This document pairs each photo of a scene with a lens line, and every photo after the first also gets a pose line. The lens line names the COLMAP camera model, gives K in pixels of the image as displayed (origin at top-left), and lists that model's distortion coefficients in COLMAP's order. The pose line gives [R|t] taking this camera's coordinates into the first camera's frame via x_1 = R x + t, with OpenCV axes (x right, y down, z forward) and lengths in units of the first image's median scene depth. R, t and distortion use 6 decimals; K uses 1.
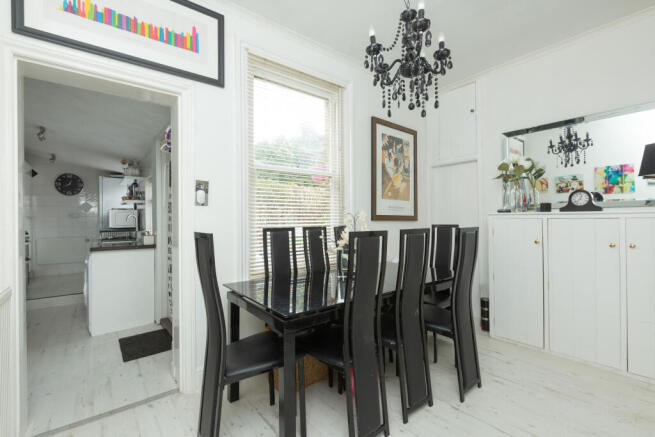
lens RADIAL K [[297.4, 0, 327.5], [0, 297.4, 218.5], [0, 0, 1]] dist [-0.002189, -0.000531]
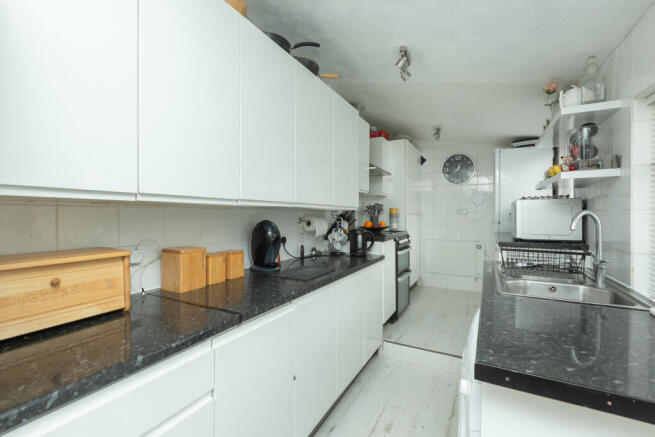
lens RADIAL K [[297.4, 0, 327.5], [0, 297.4, 218.5], [0, 0, 1]] dist [-0.002189, -0.000531]
pose [[0.397344, 0.018569, -0.917482, -0.328056], [-0.000376, 0.999798, 0.020072, -0.006125], [0.917670, -0.007630, 0.397271, 0.421784]]
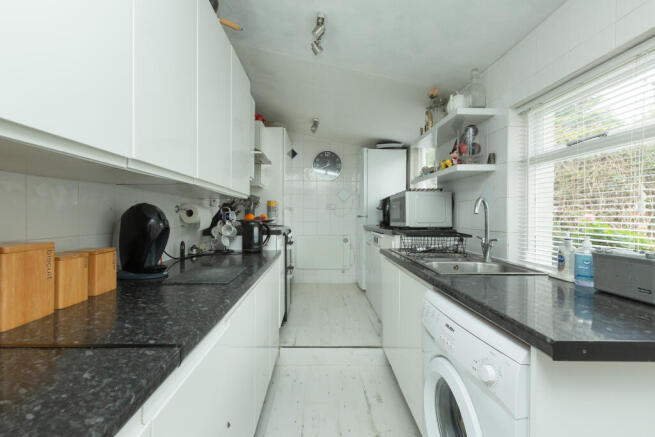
lens RADIAL K [[305.4, 0, 327.5], [0, 305.4, 218.5], [0, 0, 1]] dist [-0.001290, -0.000283]
pose [[0.799964, 0.014469, -0.599874, -0.414526], [-0.006766, 0.999863, 0.015093, 0.010092], [0.600010, -0.008015, 0.799952, 0.388704]]
